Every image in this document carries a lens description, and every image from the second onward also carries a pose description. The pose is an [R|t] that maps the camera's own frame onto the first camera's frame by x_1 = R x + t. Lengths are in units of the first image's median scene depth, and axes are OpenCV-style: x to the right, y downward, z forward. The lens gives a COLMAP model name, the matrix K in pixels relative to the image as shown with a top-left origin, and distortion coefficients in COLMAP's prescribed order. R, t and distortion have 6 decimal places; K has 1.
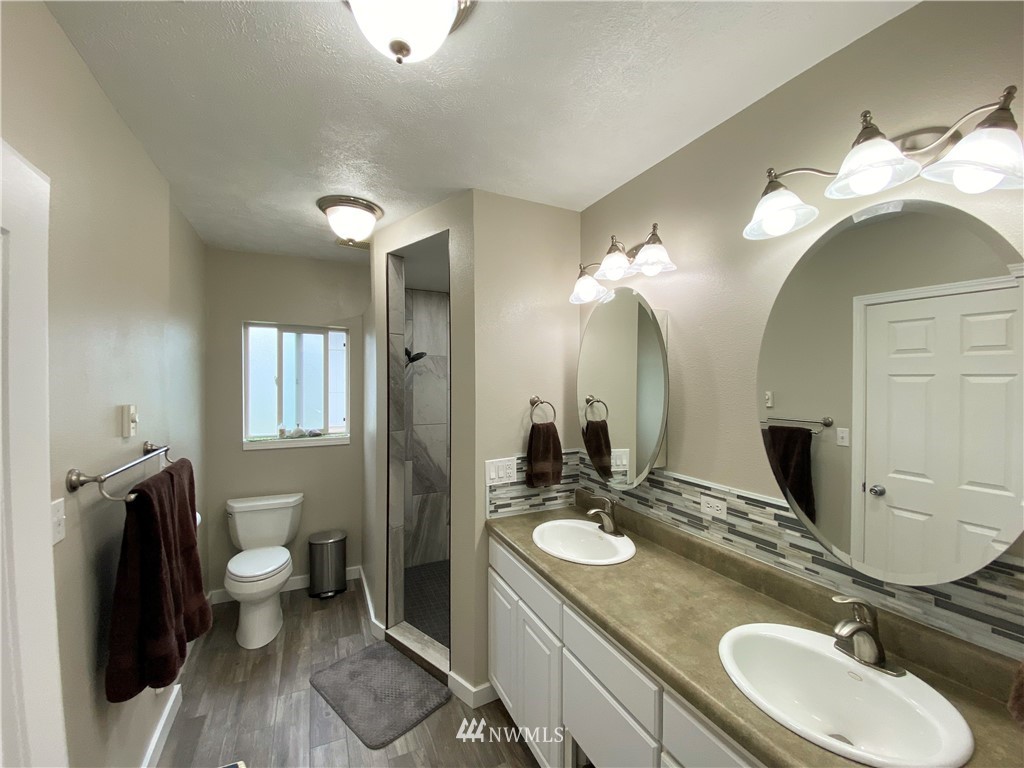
lens RADIAL K [[413.4, 0, 513.1], [0, 413.4, 387.2], [0, 0, 1]] dist [0.033302, -0.026856]
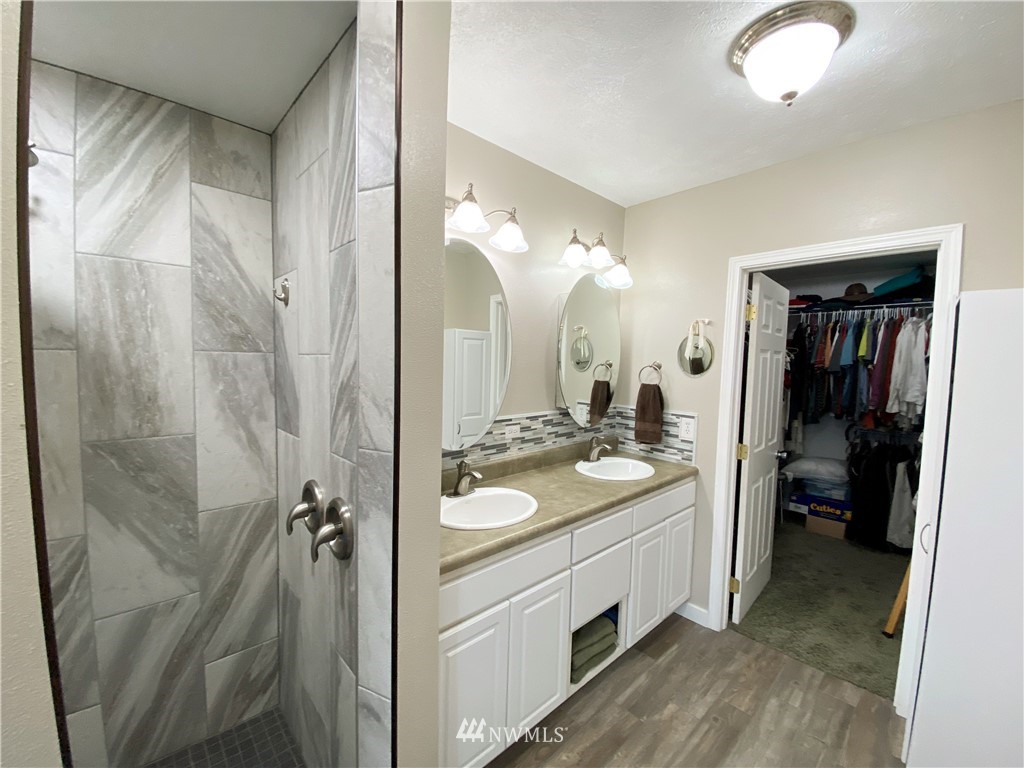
lens RADIAL K [[413.4, 0, 513.1], [0, 413.4, 387.2], [0, 0, 1]] dist [0.033302, -0.026856]
pose [[-0.284329, -0.081699, 0.955239, -0.918807], [-0.014381, 0.996614, 0.080957, 0.023128], [-0.958619, 0.009281, -0.284541, 1.496049]]
